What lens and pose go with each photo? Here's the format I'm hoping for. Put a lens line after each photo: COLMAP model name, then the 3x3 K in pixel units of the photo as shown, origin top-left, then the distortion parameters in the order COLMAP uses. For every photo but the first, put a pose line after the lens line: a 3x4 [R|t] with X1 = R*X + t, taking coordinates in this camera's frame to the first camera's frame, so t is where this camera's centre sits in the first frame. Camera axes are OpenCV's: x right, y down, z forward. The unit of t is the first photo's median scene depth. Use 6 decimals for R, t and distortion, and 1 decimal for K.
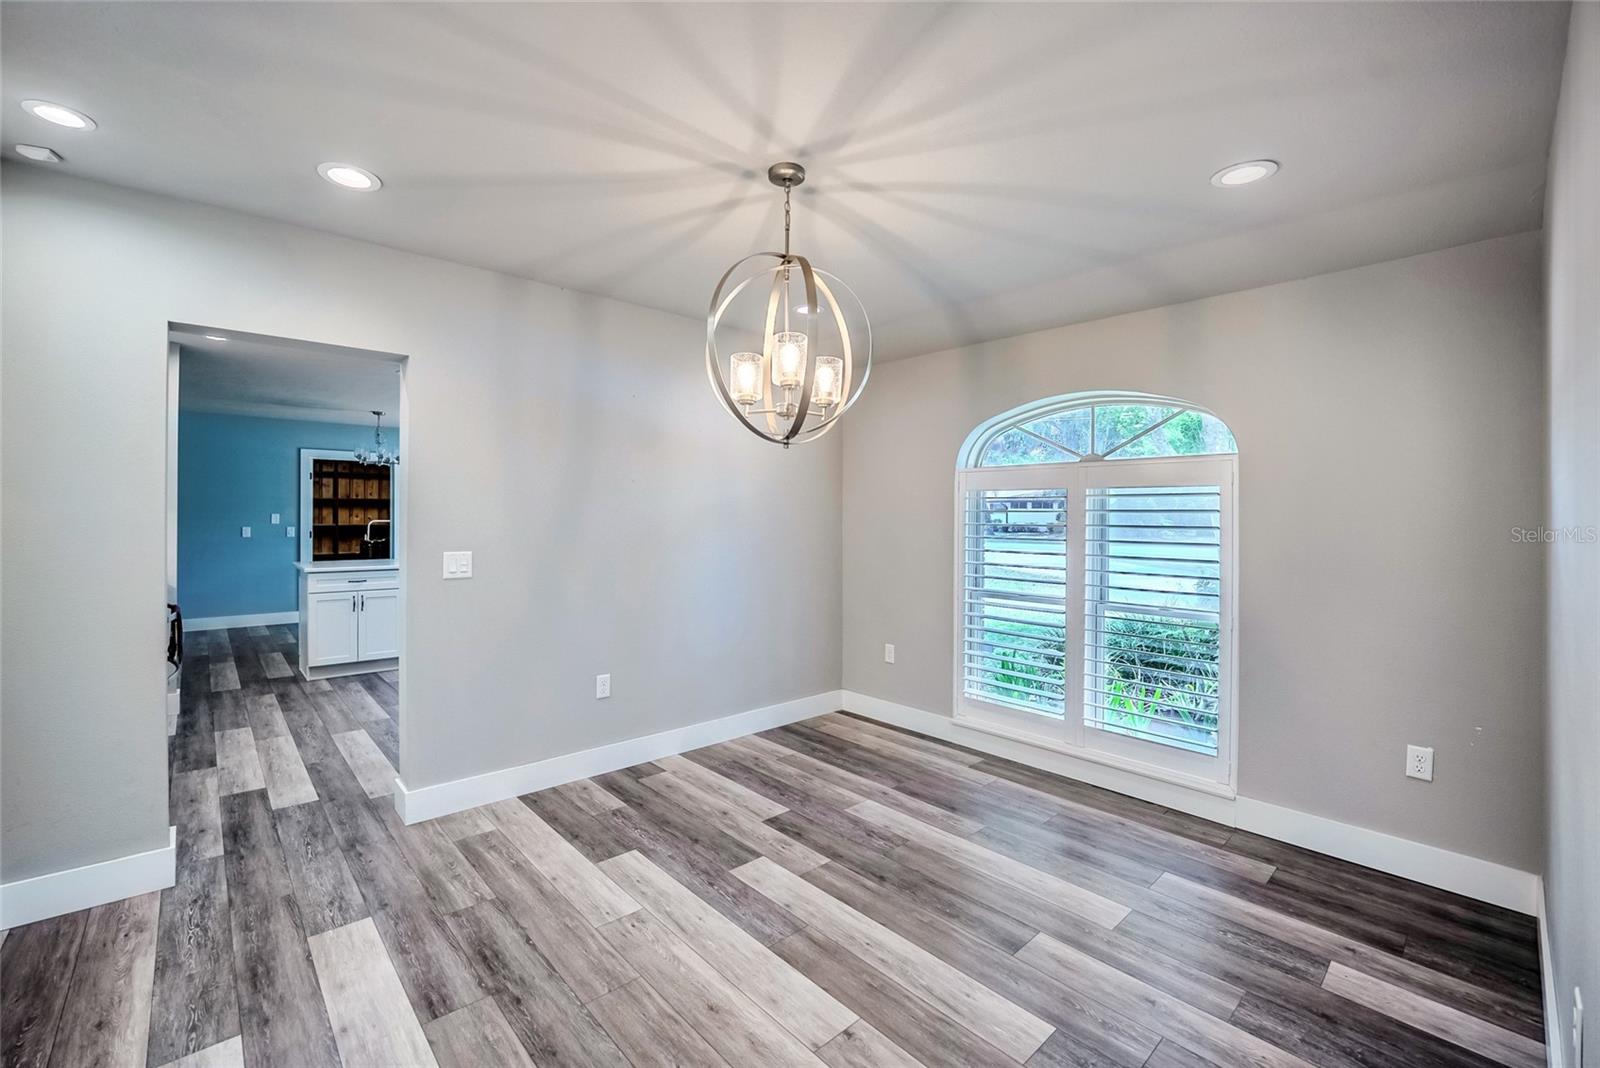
lens RADIAL K [[667.8, 0, 757.5], [0, 667.8, 514.2], [0, 0, 1]] dist [-0.001961, 0.000009]
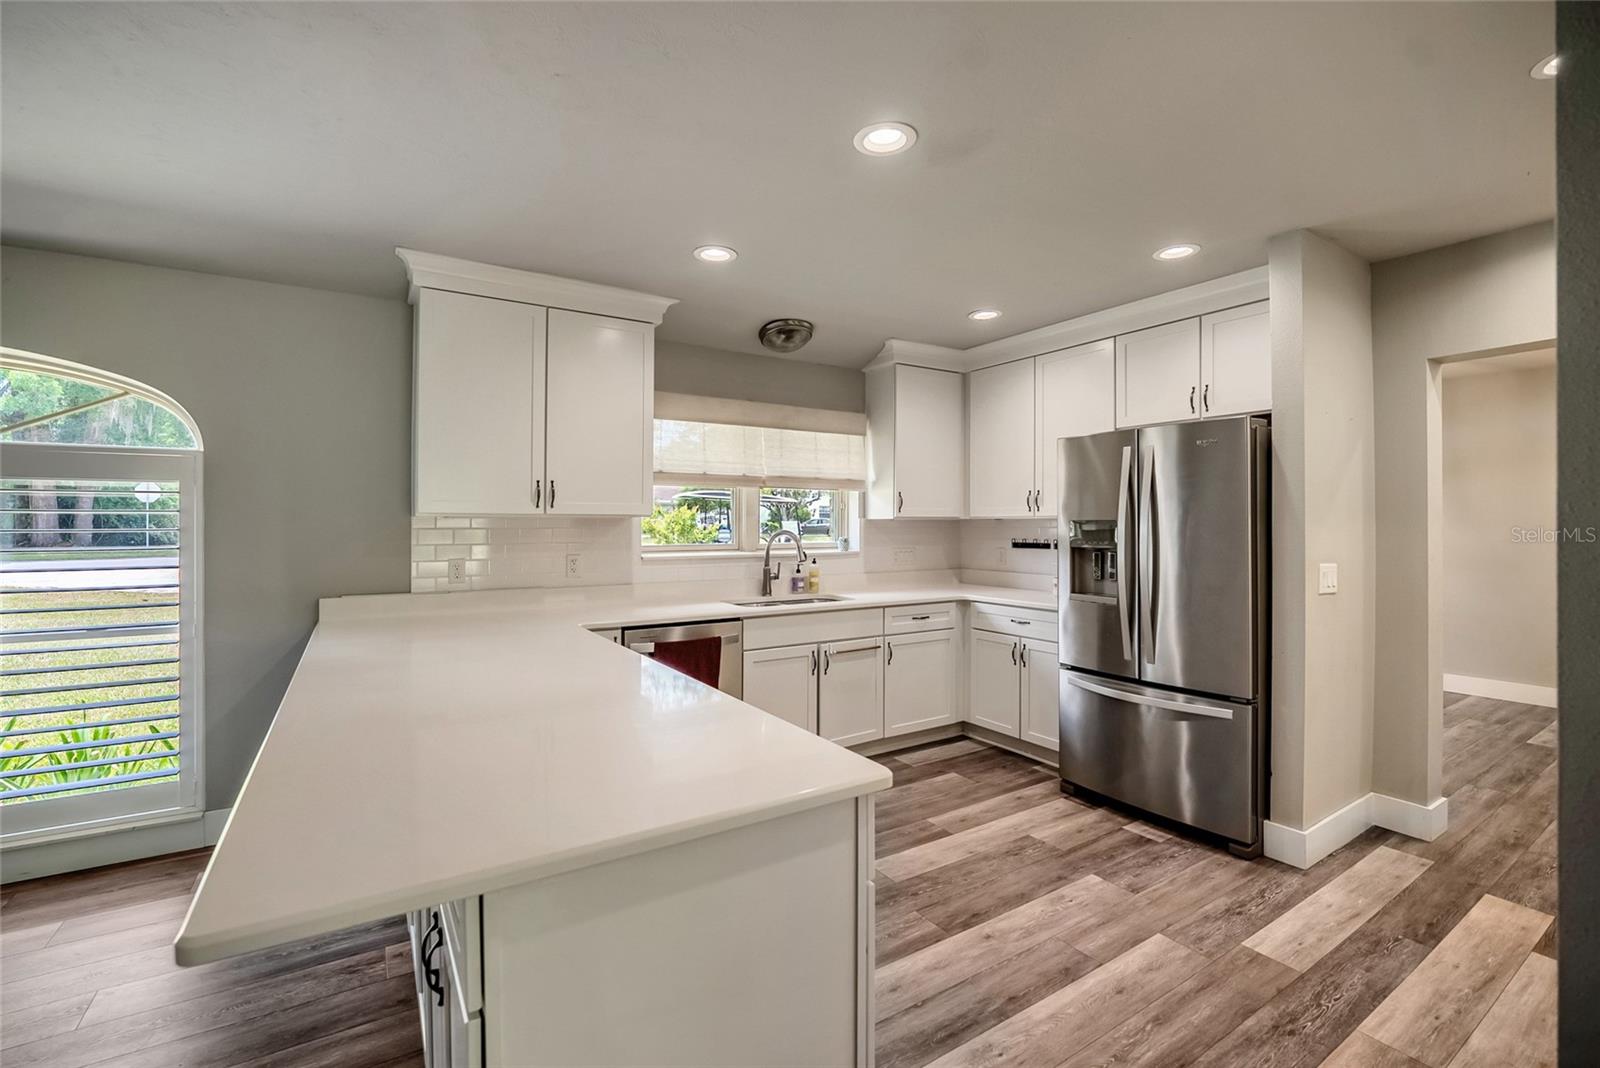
lens RADIAL K [[676.4, 0, 820.5], [0, 676.4, 520.1], [0, 0, 1]] dist [-0.036625, 0.008540]
pose [[0.129920, 0.001906, 0.991523, -1.610063], [-0.003393, 0.999993, -0.001477, -0.003810], [-0.991519, -0.003173, 0.129925, 1.776783]]
